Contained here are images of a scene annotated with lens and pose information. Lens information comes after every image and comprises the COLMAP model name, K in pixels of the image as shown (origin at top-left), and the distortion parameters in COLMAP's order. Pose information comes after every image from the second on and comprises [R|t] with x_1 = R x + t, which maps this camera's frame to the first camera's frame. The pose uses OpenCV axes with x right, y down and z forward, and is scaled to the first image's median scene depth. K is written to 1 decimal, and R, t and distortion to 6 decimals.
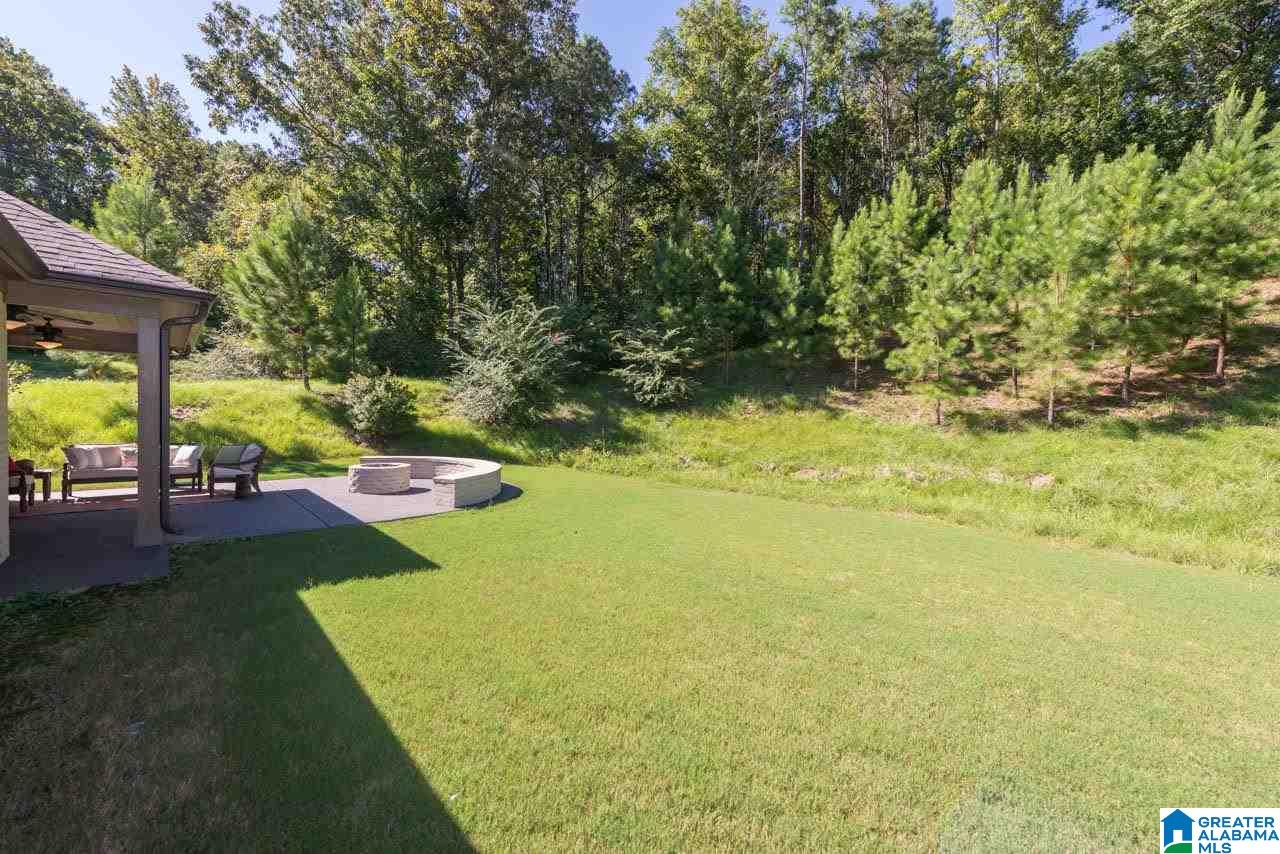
lens RADIAL K [[504.8, 0, 640.0], [0, 504.8, 427.0], [0, 0, 1]] dist [0.001481, 0.000063]
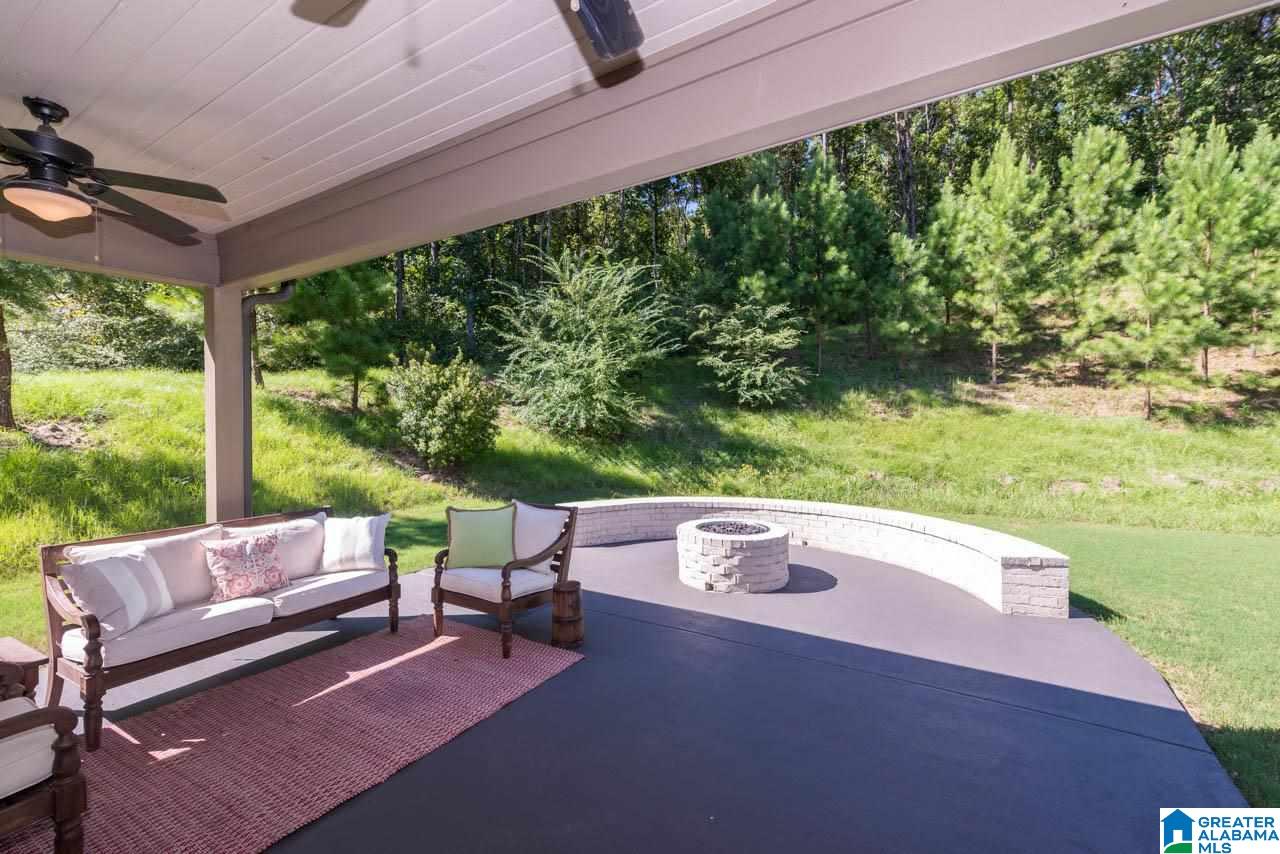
lens RADIAL K [[555.0, 0, 640.0], [0, 555.0, 427.0], [0, 0, 1]] dist [0.000445, -0.000097]
pose [[0.967009, -0.026143, 0.253397, -0.377267], [0.028179, 0.999593, -0.004406, -0.012176], [-0.253178, 0.011402, 0.967352, 0.252281]]
